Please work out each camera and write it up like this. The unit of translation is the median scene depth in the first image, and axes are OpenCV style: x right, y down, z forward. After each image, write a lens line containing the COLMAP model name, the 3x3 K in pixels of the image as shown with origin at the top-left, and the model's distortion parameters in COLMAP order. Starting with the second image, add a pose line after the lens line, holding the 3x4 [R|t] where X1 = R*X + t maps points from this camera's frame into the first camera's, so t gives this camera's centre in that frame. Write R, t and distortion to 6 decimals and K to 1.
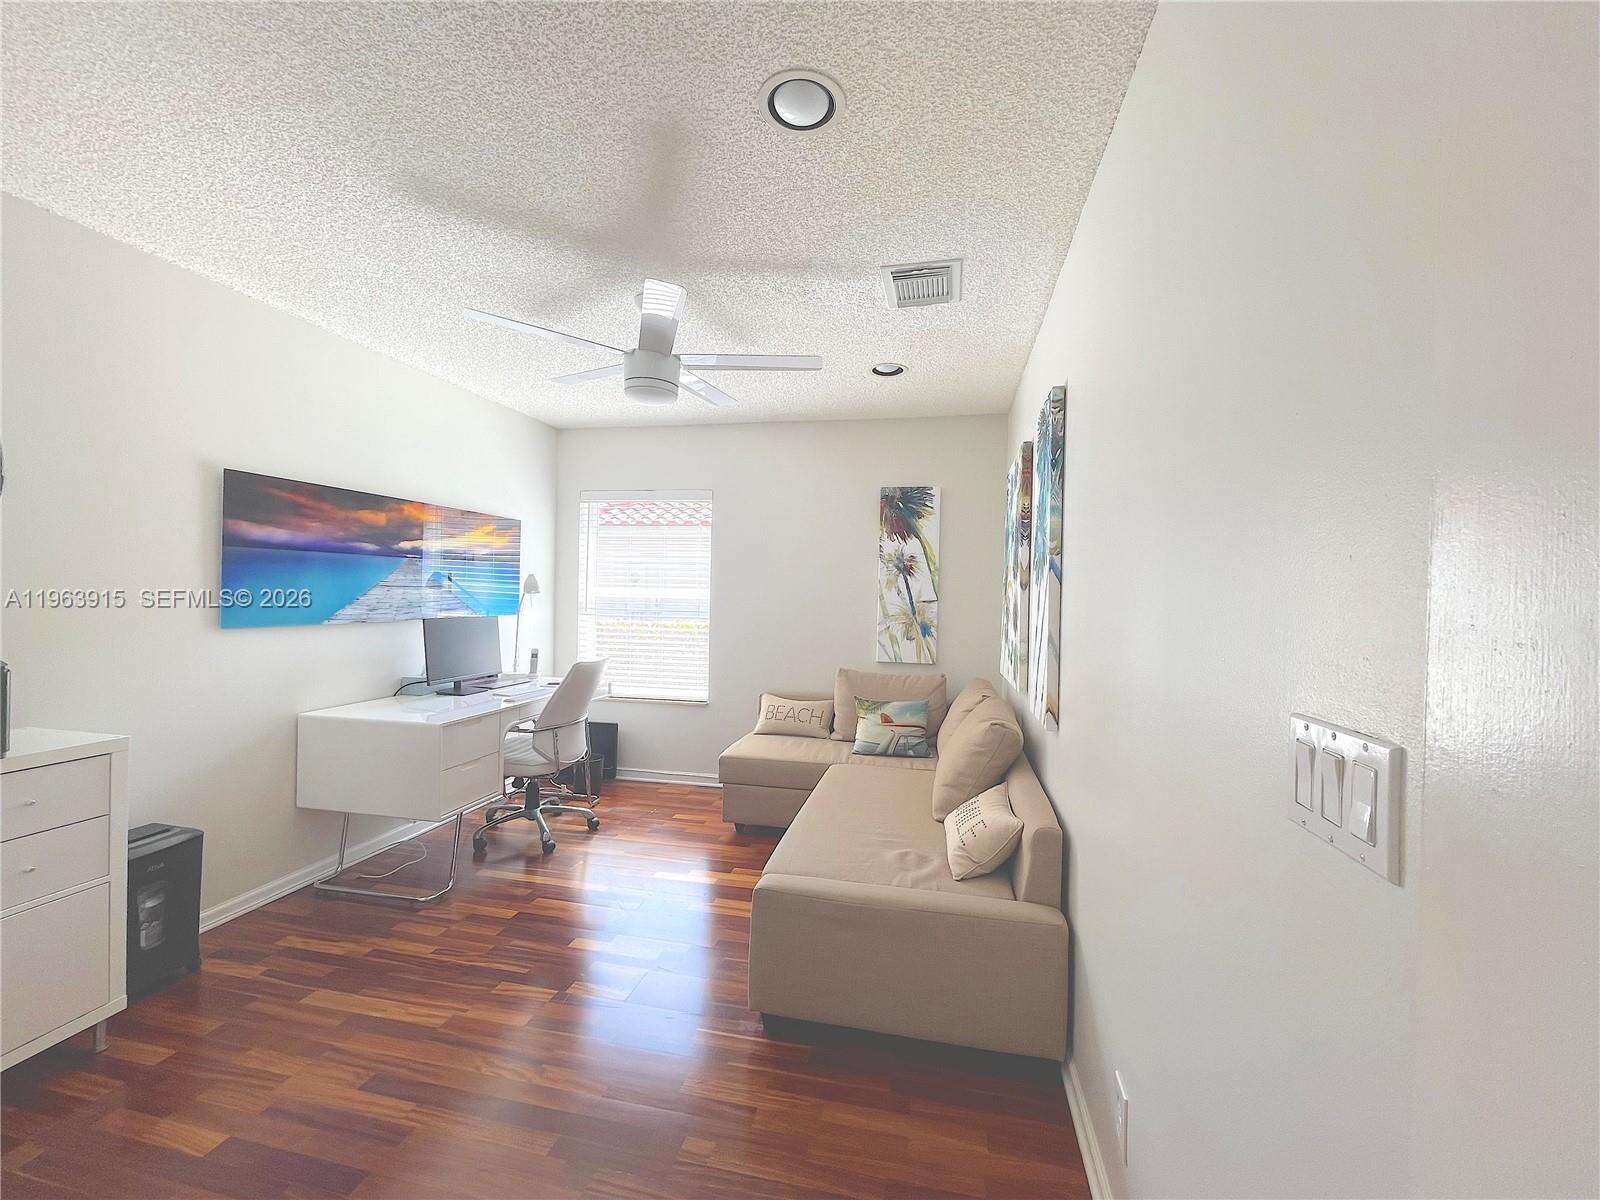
lens RADIAL K [[646.5, 0, 805.5], [0, 646.5, 591.6], [0, 0, 1]] dist [-0.000714, -0.000974]
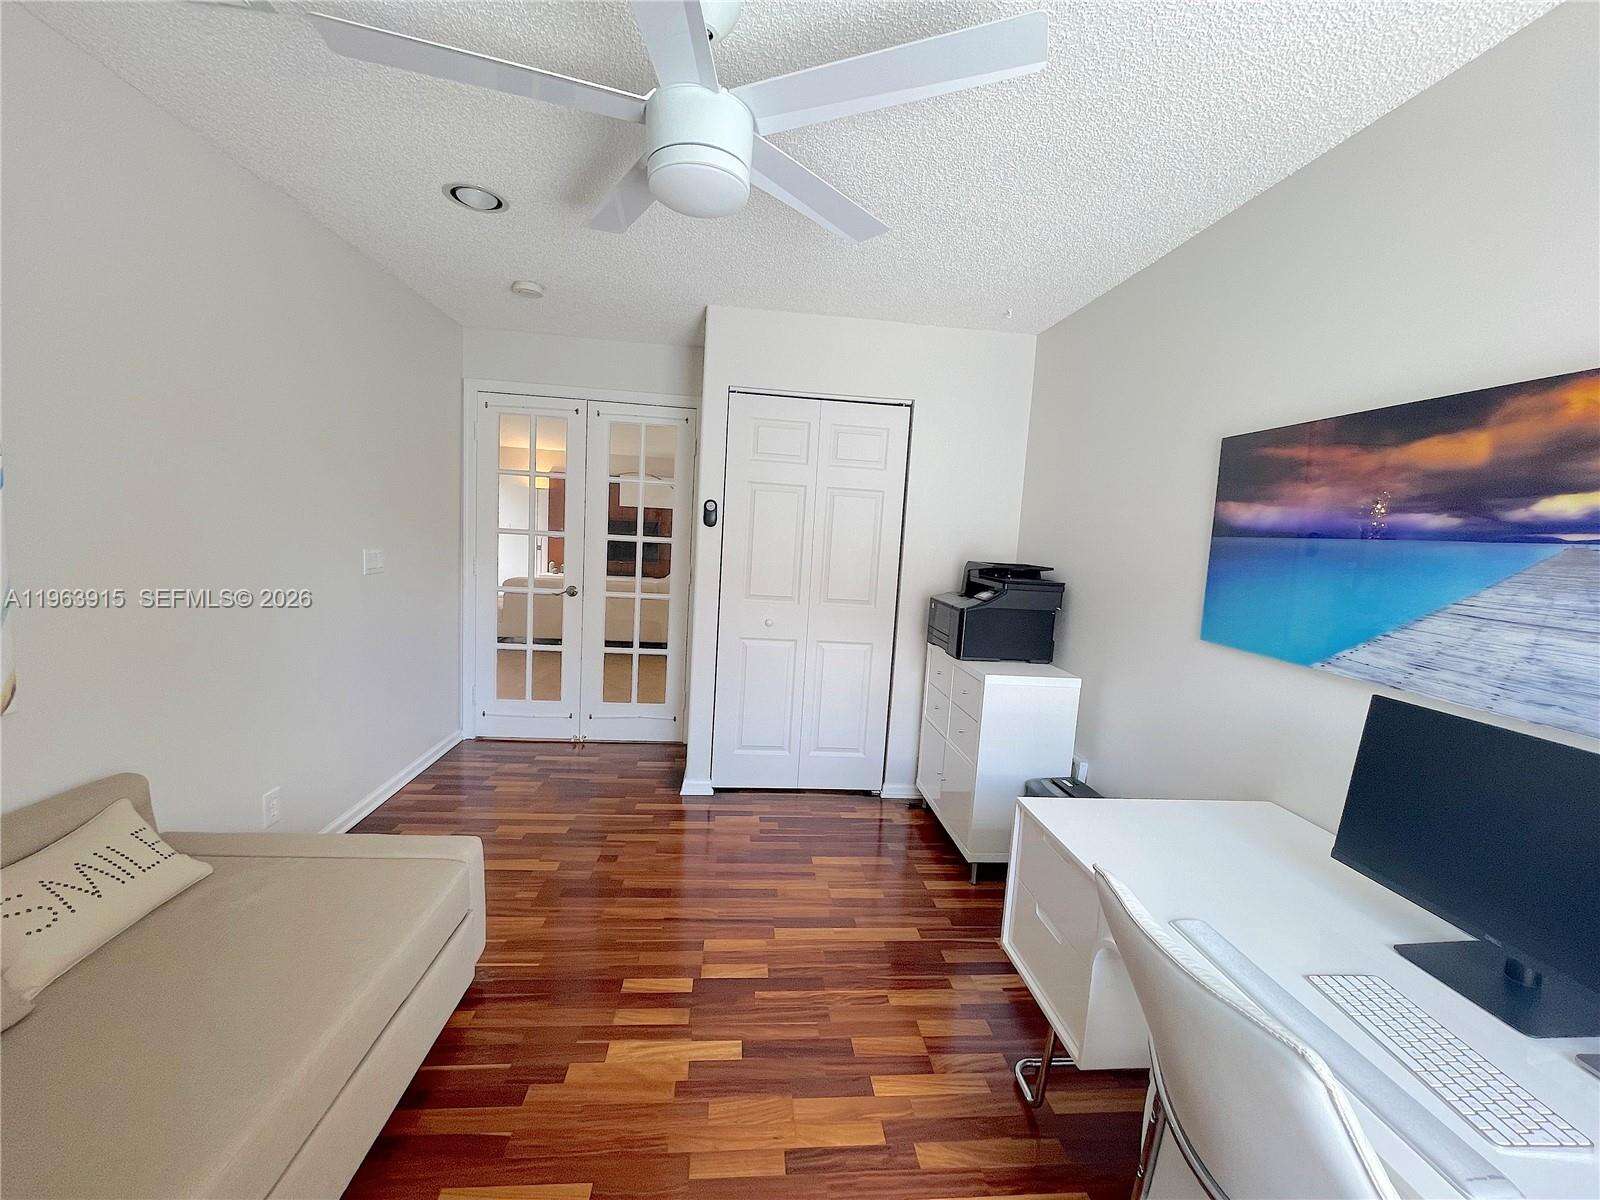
lens RADIAL K [[646.5, 0, 805.5], [0, 646.5, 591.6], [0, 0, 1]] dist [-0.000714, -0.000974]
pose [[-0.949950, -0.041810, -0.309593, -0.157311], [-0.073034, 0.993264, 0.089959, -0.033890], [0.303746, 0.108067, -0.946604, 1.419280]]
